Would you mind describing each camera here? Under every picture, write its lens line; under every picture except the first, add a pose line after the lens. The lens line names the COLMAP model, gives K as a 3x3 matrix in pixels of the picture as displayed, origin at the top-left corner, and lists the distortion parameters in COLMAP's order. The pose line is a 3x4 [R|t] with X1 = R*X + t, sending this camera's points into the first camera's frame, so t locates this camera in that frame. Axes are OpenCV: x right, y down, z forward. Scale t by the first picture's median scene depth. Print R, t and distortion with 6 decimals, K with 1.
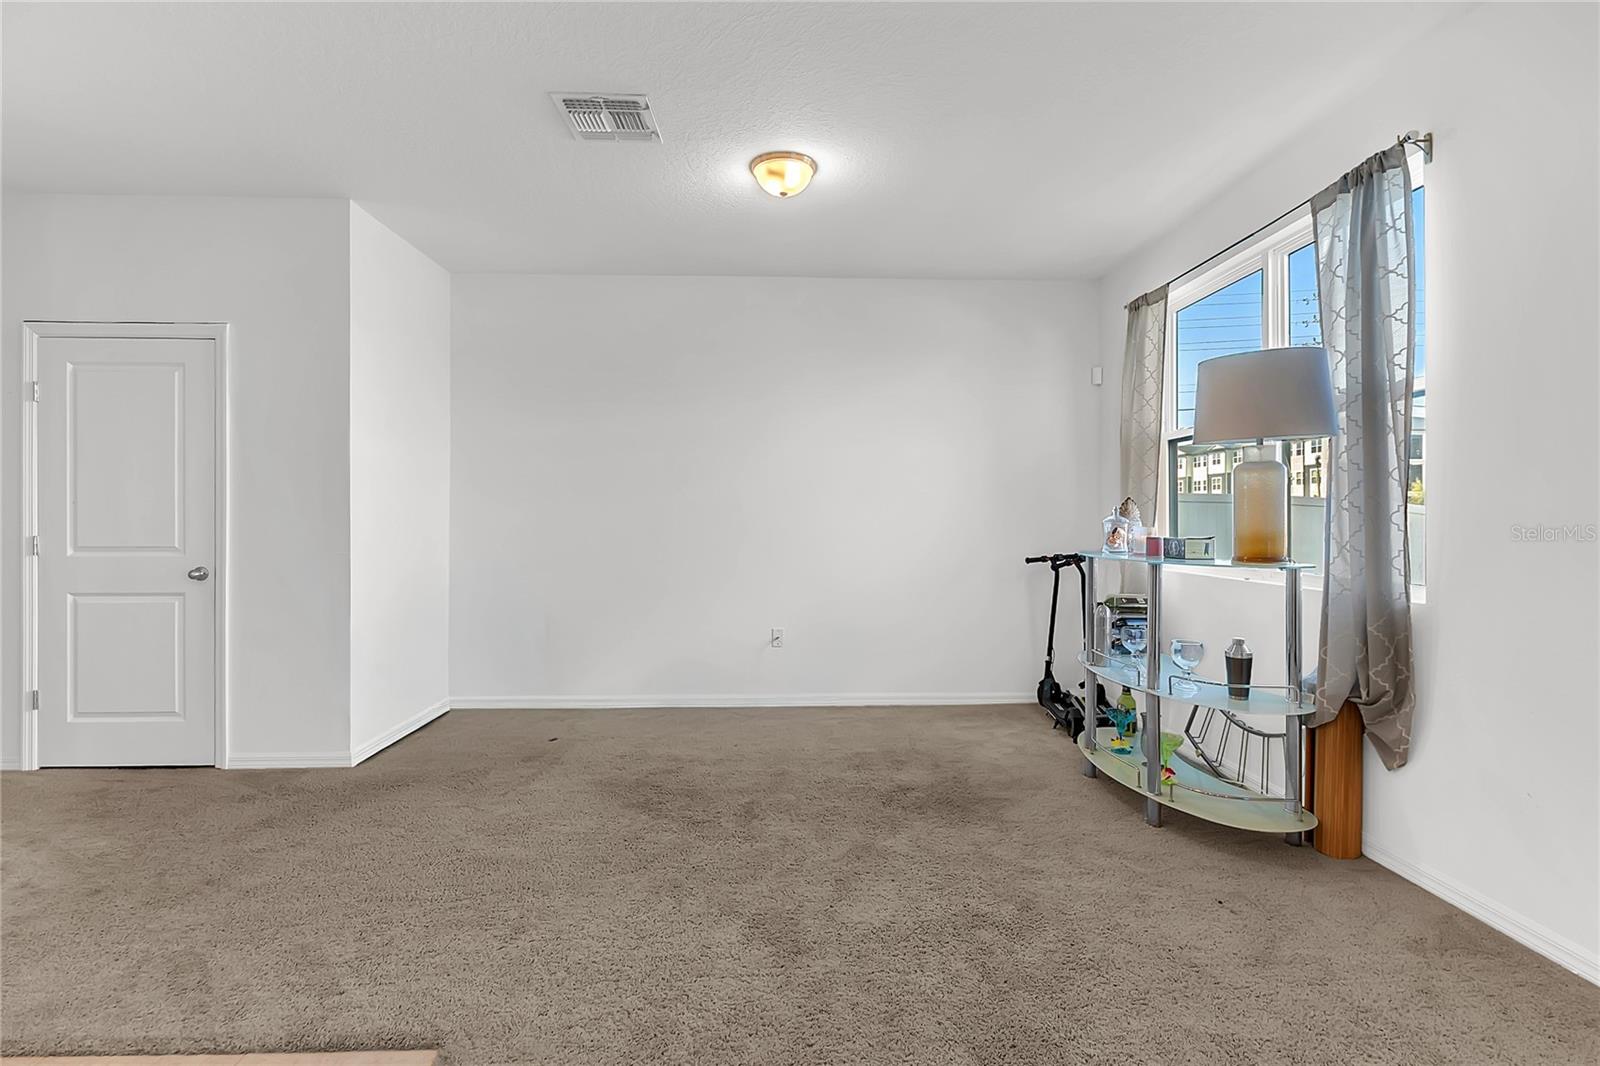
lens RADIAL K [[741.6, 0, 795.2], [0, 741.6, 517.4], [0, 0, 1]] dist [0.009094, -0.003781]
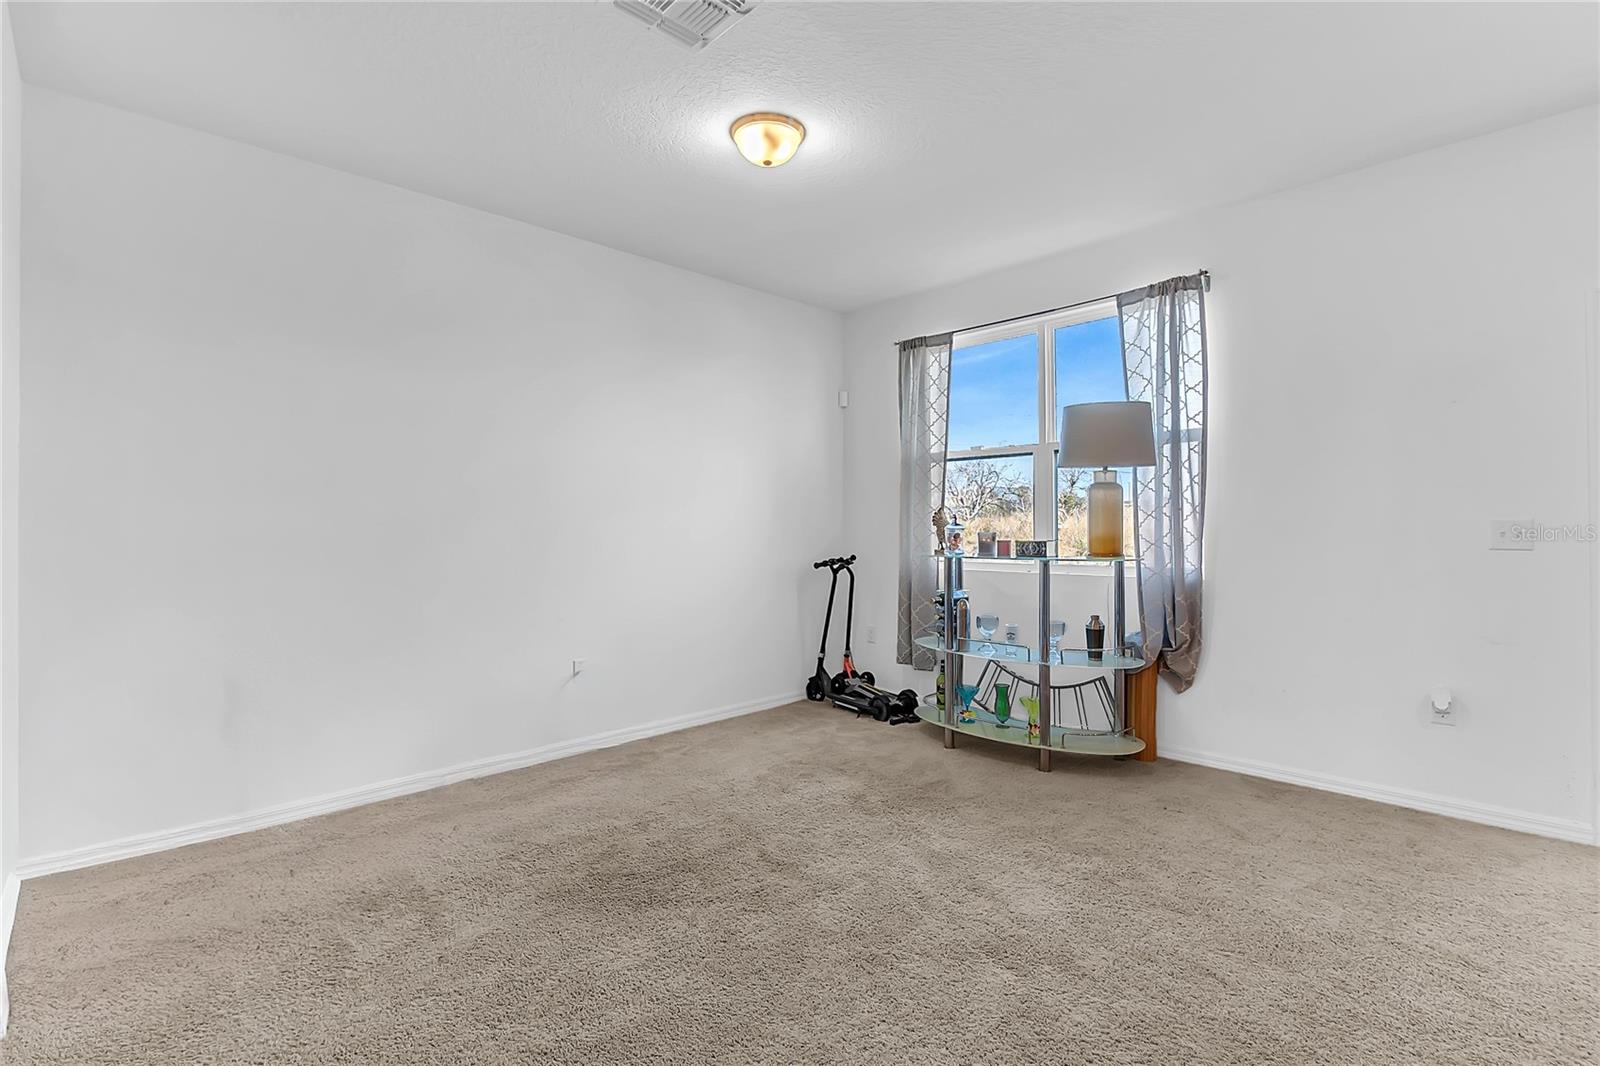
lens RADIAL K [[741.6, 0, 801.1], [0, 741.6, 528.4], [0, 0, 1]] dist [0.009094, -0.003781]
pose [[0.743567, -0.009039, 0.668601, -0.653389], [0.006849, 0.999959, 0.005902, -0.003118], [-0.668627, 0.000191, 0.743598, 0.348055]]
